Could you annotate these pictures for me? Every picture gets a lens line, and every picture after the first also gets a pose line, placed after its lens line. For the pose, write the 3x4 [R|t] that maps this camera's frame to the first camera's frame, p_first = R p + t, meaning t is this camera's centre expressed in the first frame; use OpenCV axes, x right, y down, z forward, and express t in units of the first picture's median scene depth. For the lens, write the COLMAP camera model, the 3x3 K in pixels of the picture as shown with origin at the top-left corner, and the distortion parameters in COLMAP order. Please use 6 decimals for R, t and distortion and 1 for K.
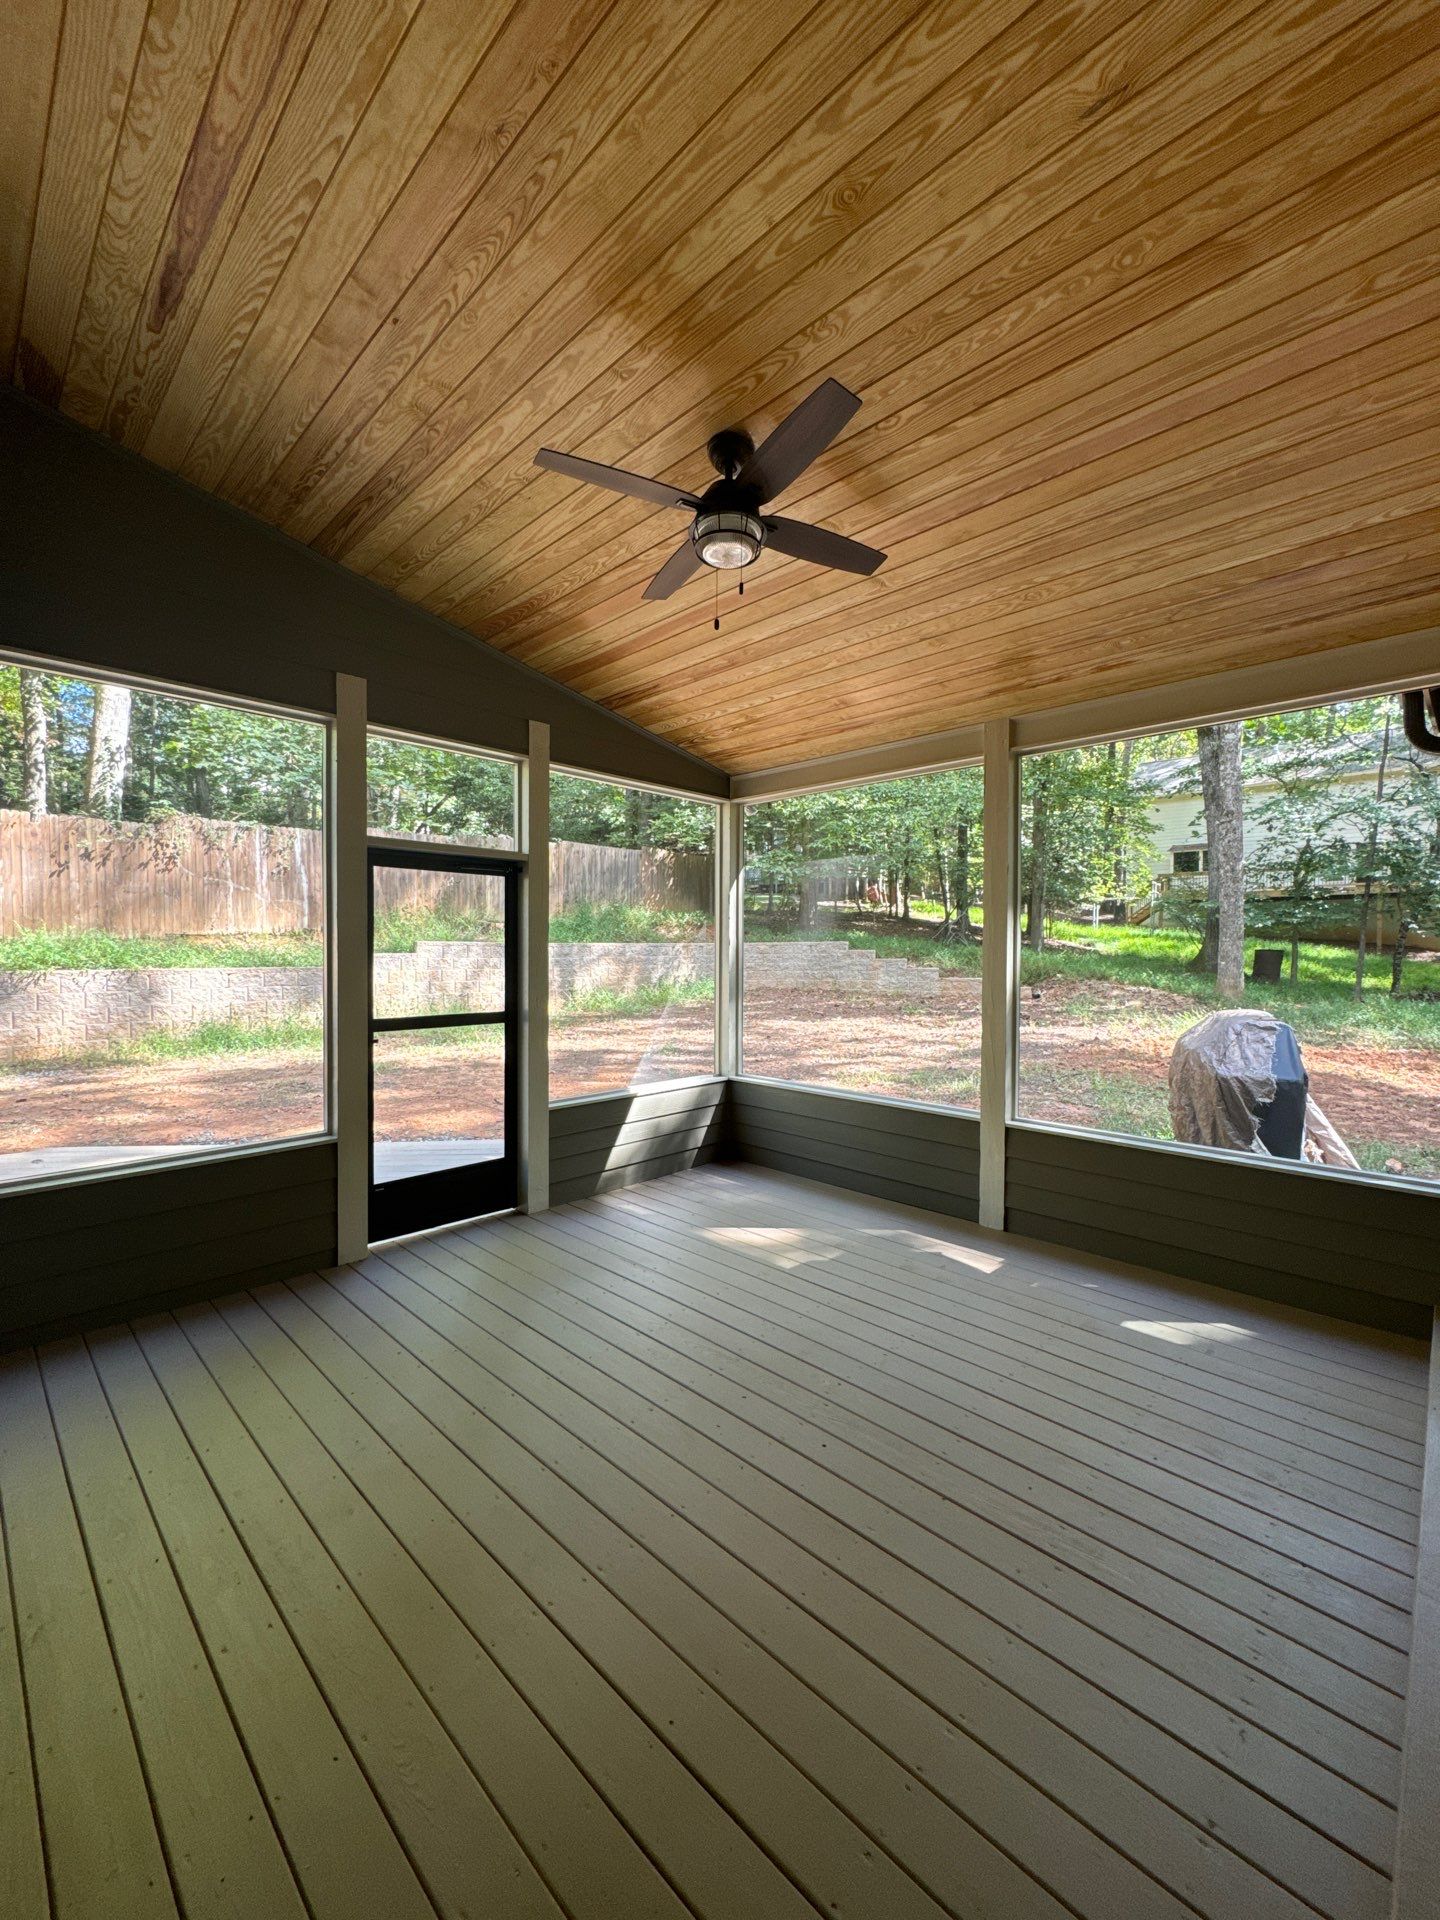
lens RADIAL K [[765.6, 0, 720.9], [0, 765.6, 958.5], [0, 0, 1]] dist [0.002106, 0.000272]
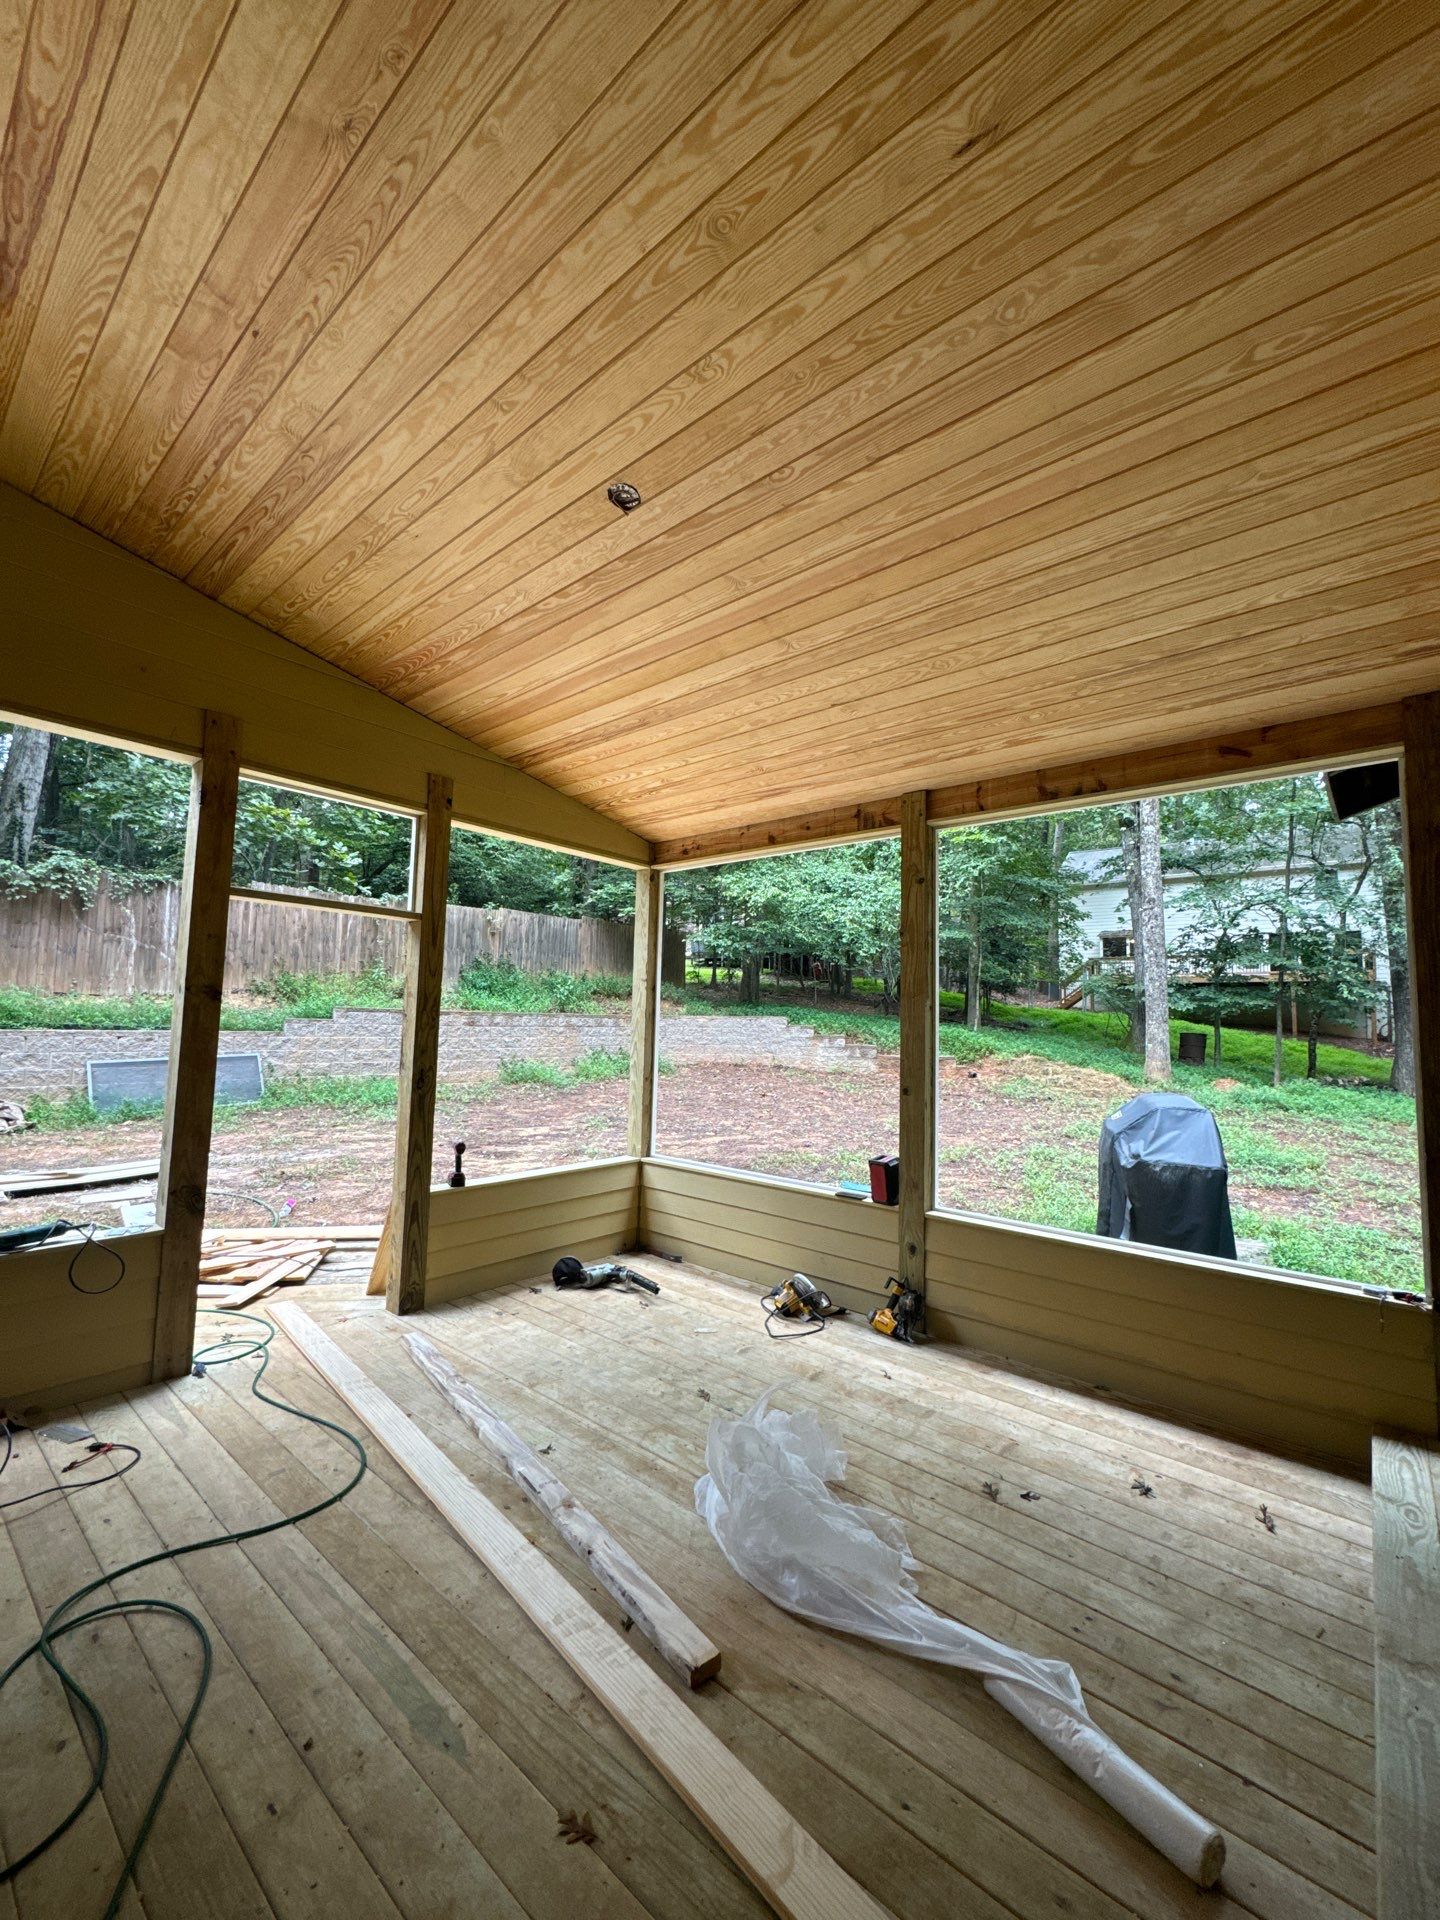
lens RADIAL K [[765.6, 0, 718.9], [0, 765.6, 960.3], [0, 0, 1]] dist [0.002106, 0.000272]
pose [[0.997571, 0.025838, 0.064682, 0.093646], [-0.019669, 0.995354, -0.094251, 0.001468], [-0.066816, 0.092750, 0.993445, 0.106946]]
